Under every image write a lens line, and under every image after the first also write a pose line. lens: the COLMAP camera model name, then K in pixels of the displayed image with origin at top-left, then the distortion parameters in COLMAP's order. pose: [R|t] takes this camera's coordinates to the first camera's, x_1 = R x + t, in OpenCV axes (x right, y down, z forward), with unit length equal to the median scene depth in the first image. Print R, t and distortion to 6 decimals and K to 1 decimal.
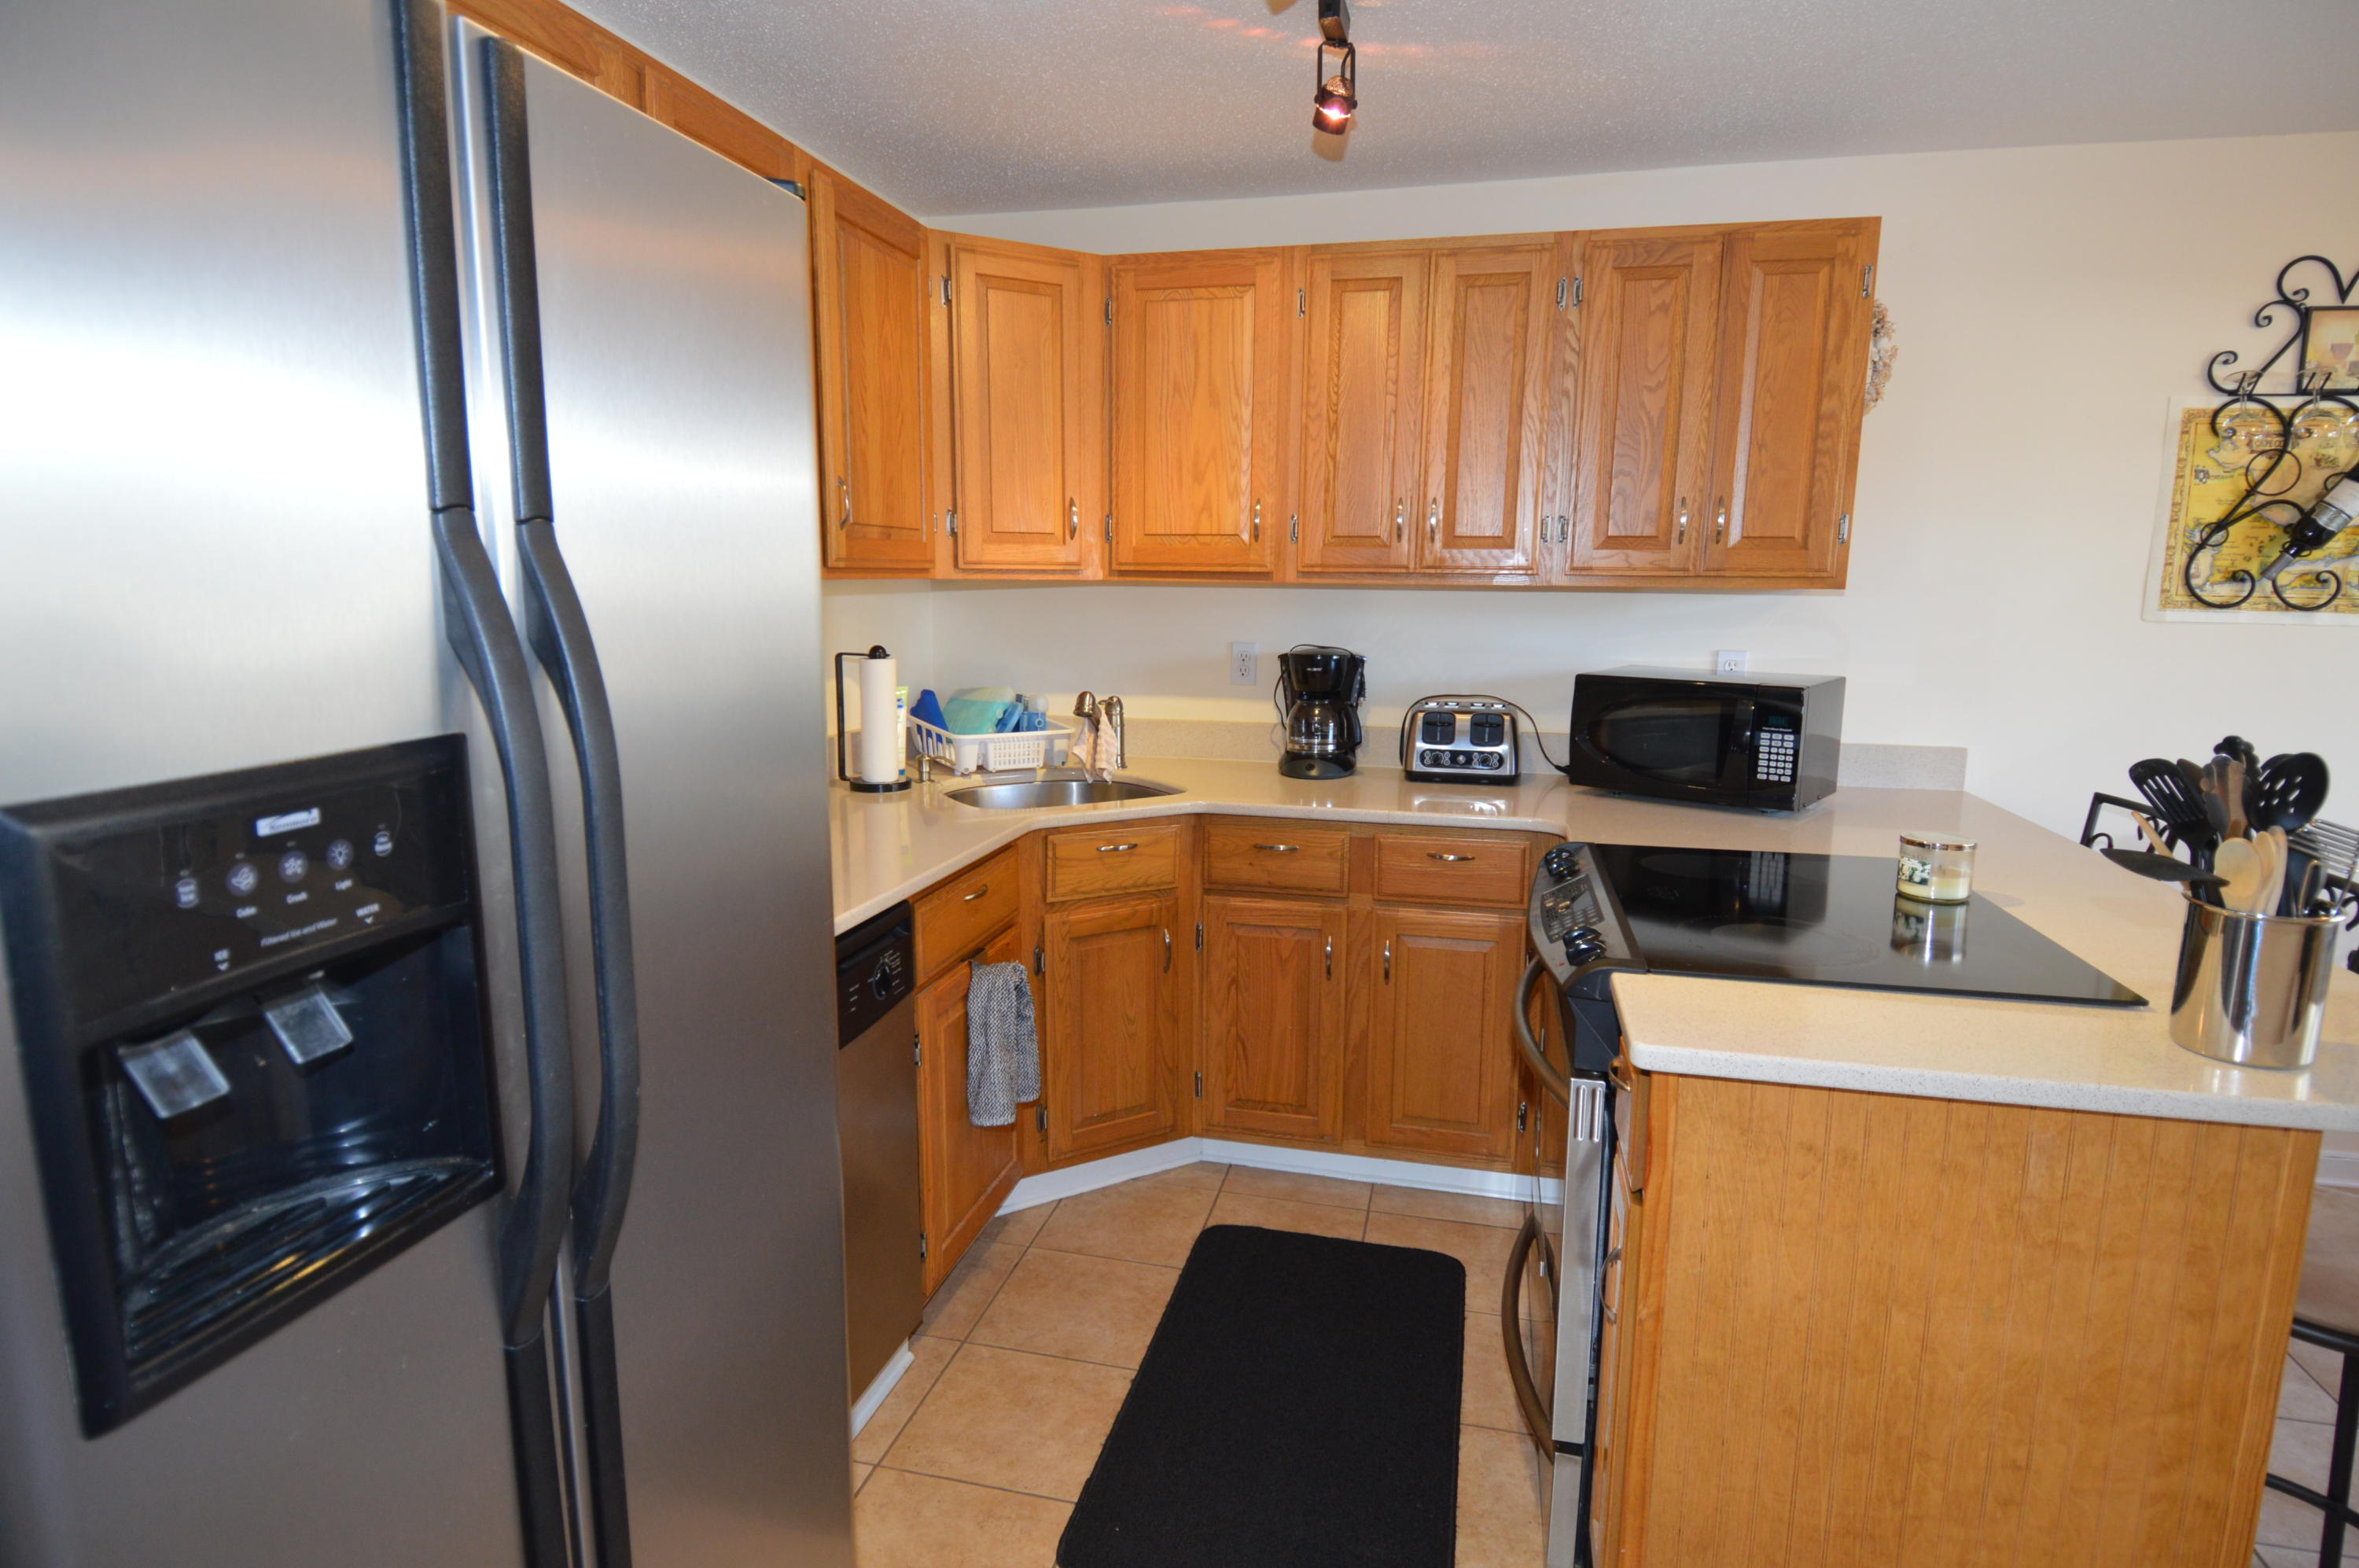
lens RADIAL K [[1252.9, 0, 1176.5], [0, 1252.9, 783.6], [0, 0, 1]] dist [0.015964, -0.023938]
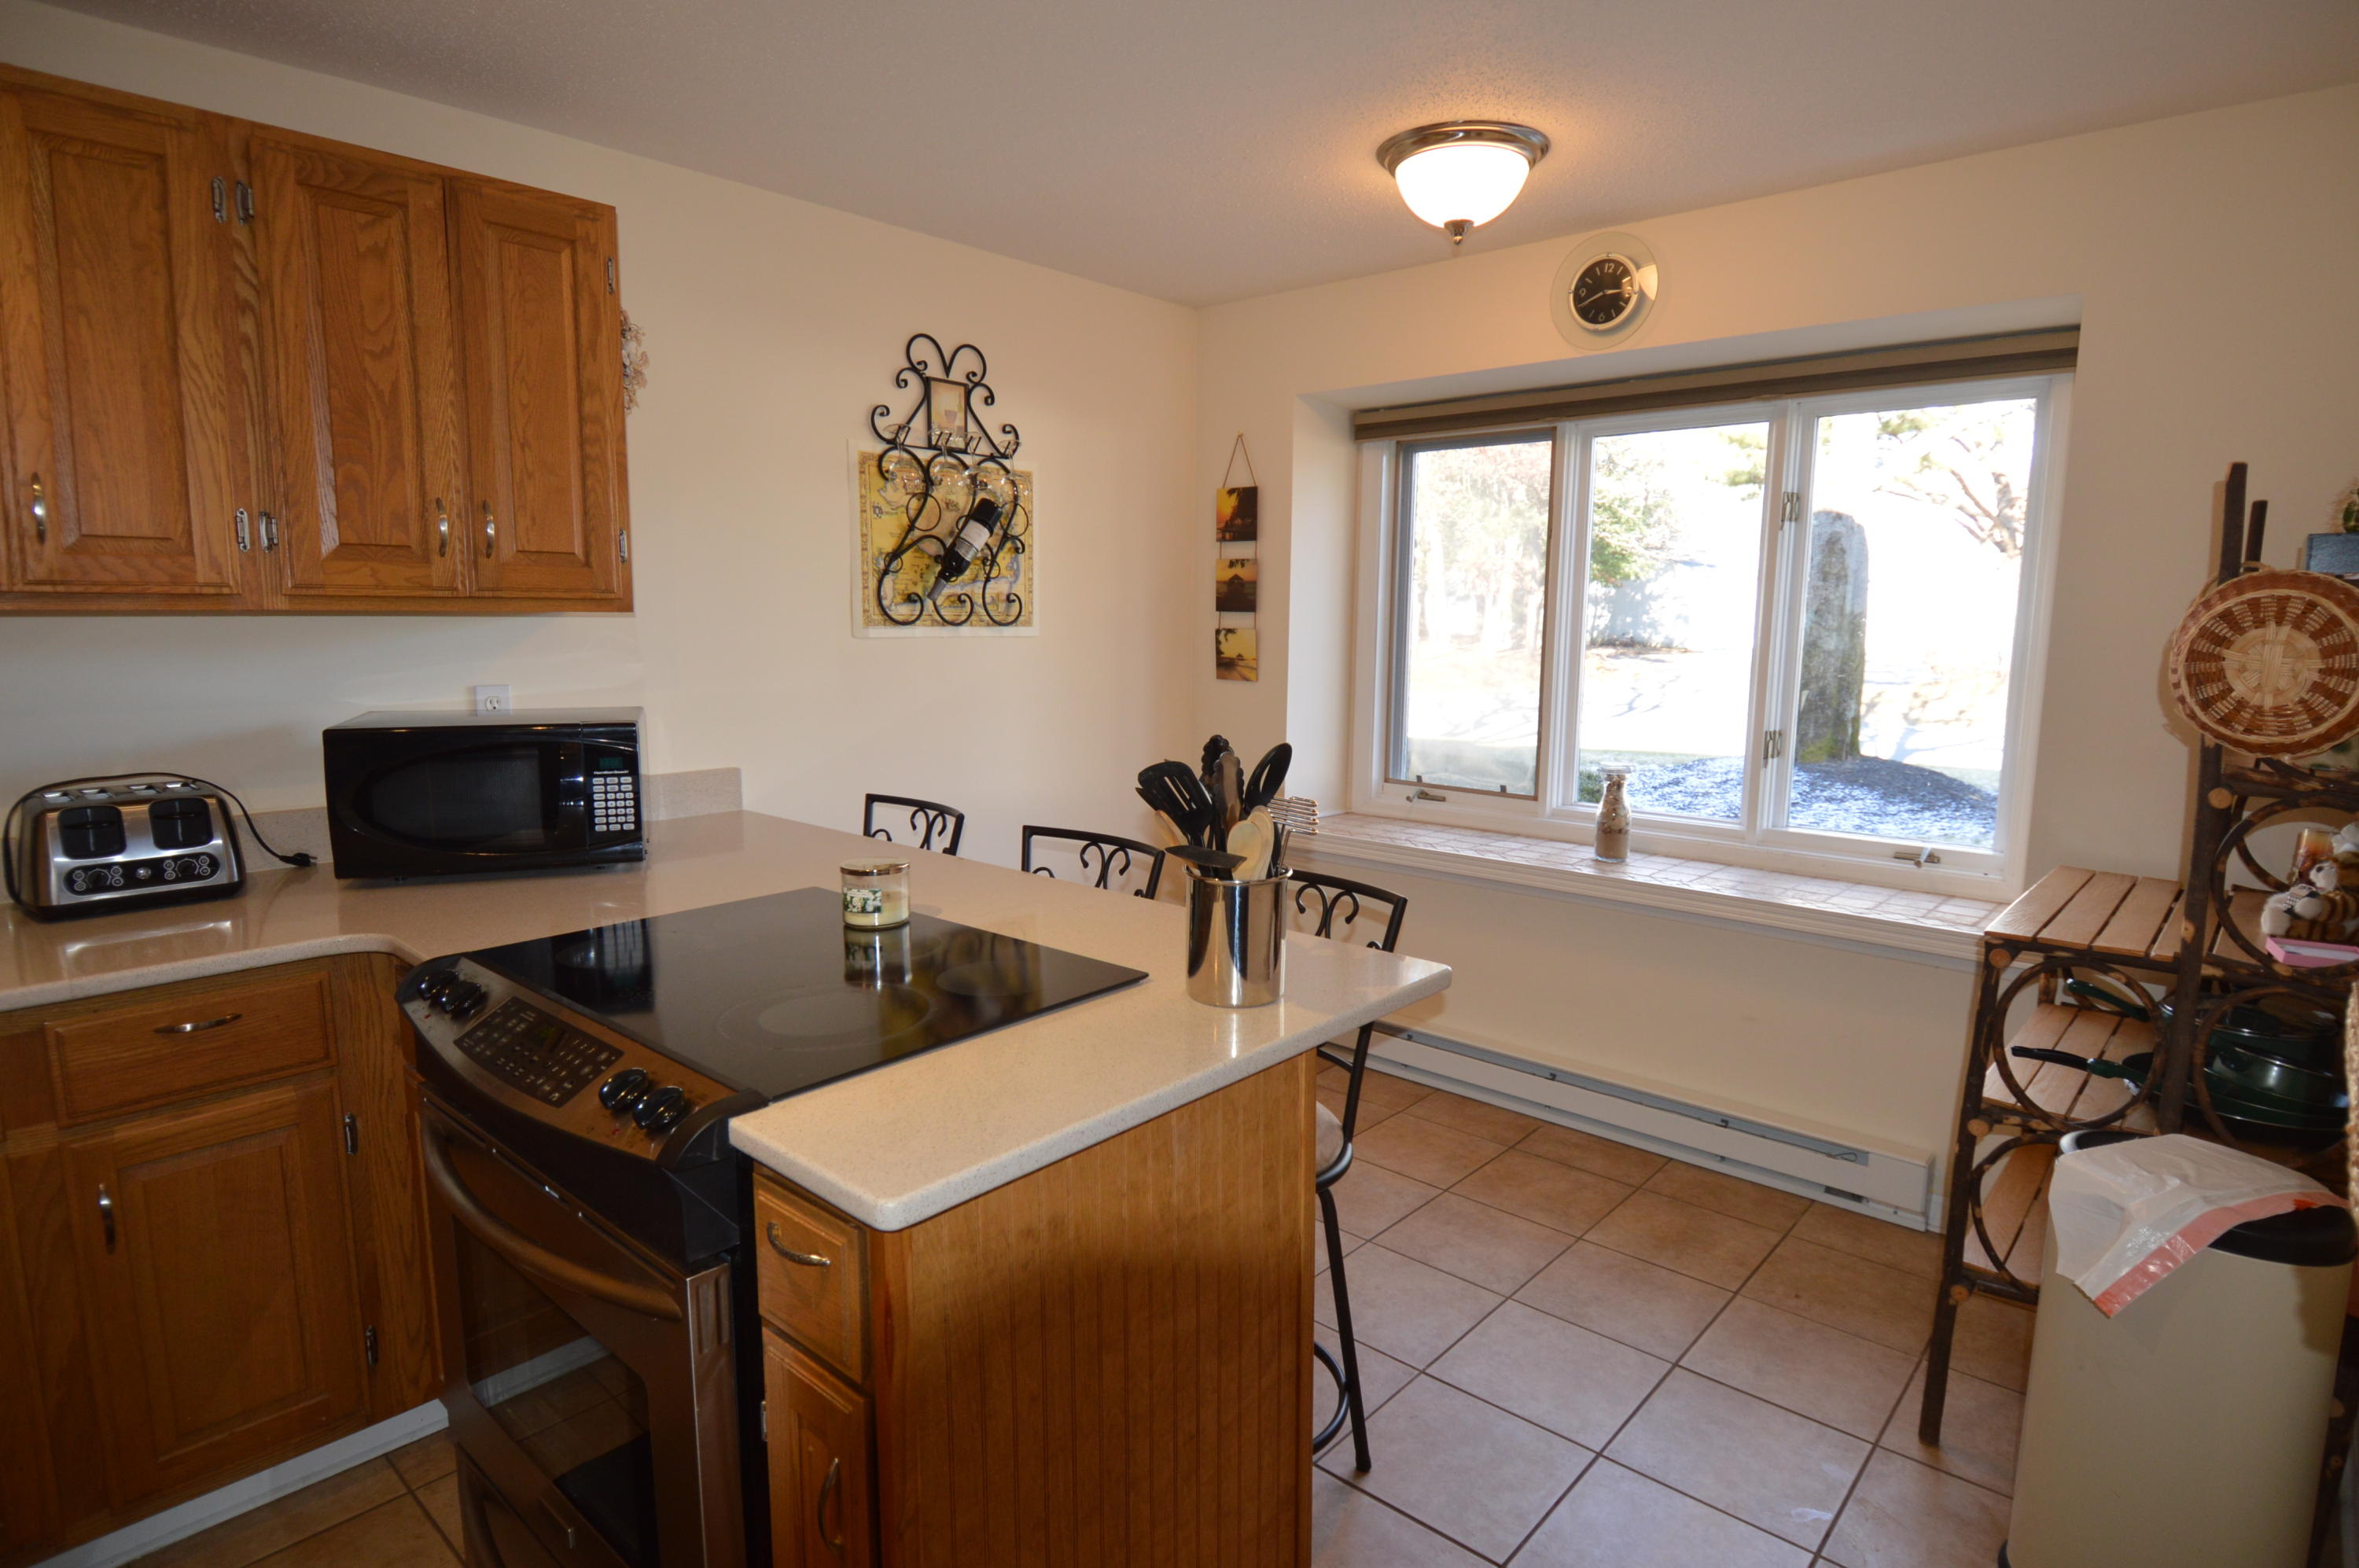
lens RADIAL K [[1252.9, 0, 1179.6], [0, 1252.9, 782.2], [0, 0, 1]] dist [0.015964, -0.023938]
pose [[0.471219, -0.126046, 0.872963, -0.094946], [0.141525, 0.987717, 0.066221, -0.036556], [-0.870588, 0.092341, 0.483270, 0.223747]]
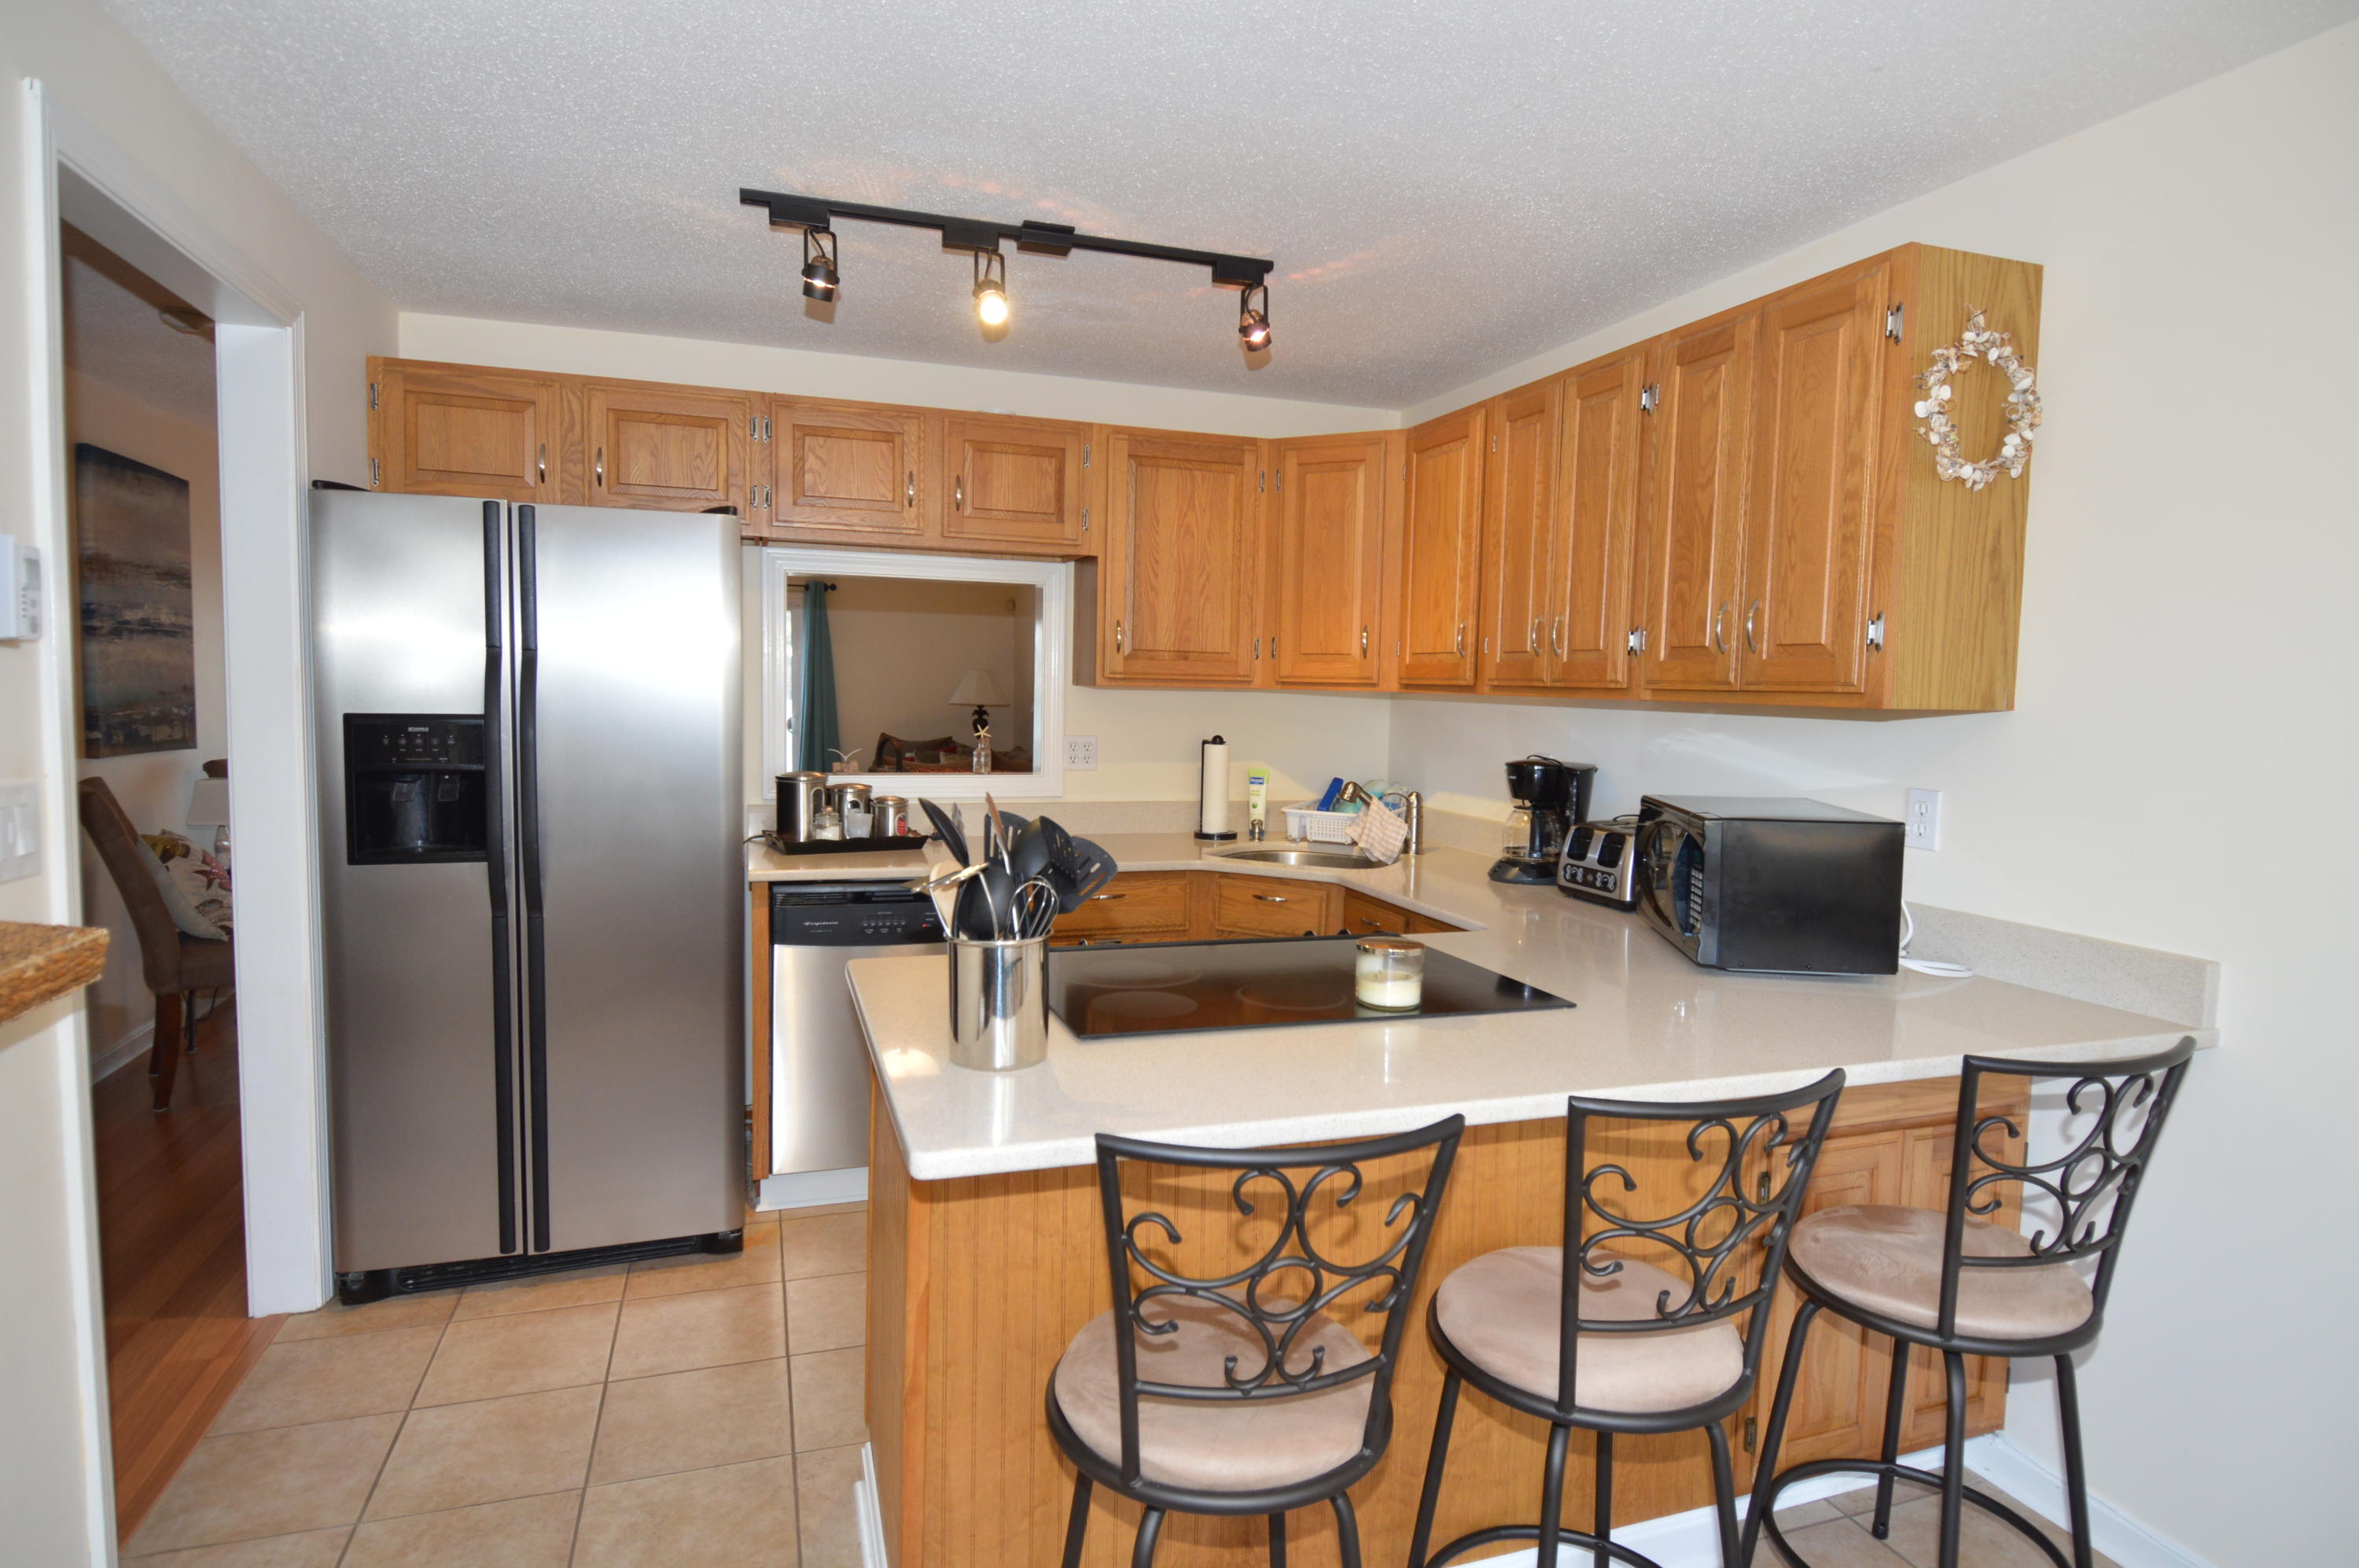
lens RADIAL K [[1252.9, 0, 1166.9], [0, 1252.9, 771.6], [0, 0, 1]] dist [0.015964, -0.023938]
pose [[0.523982, 0.062881, -0.849405, 0.964141], [-0.157350, 0.987252, -0.023980, -0.028666], [0.837069, 0.146219, 0.527196, 0.230047]]
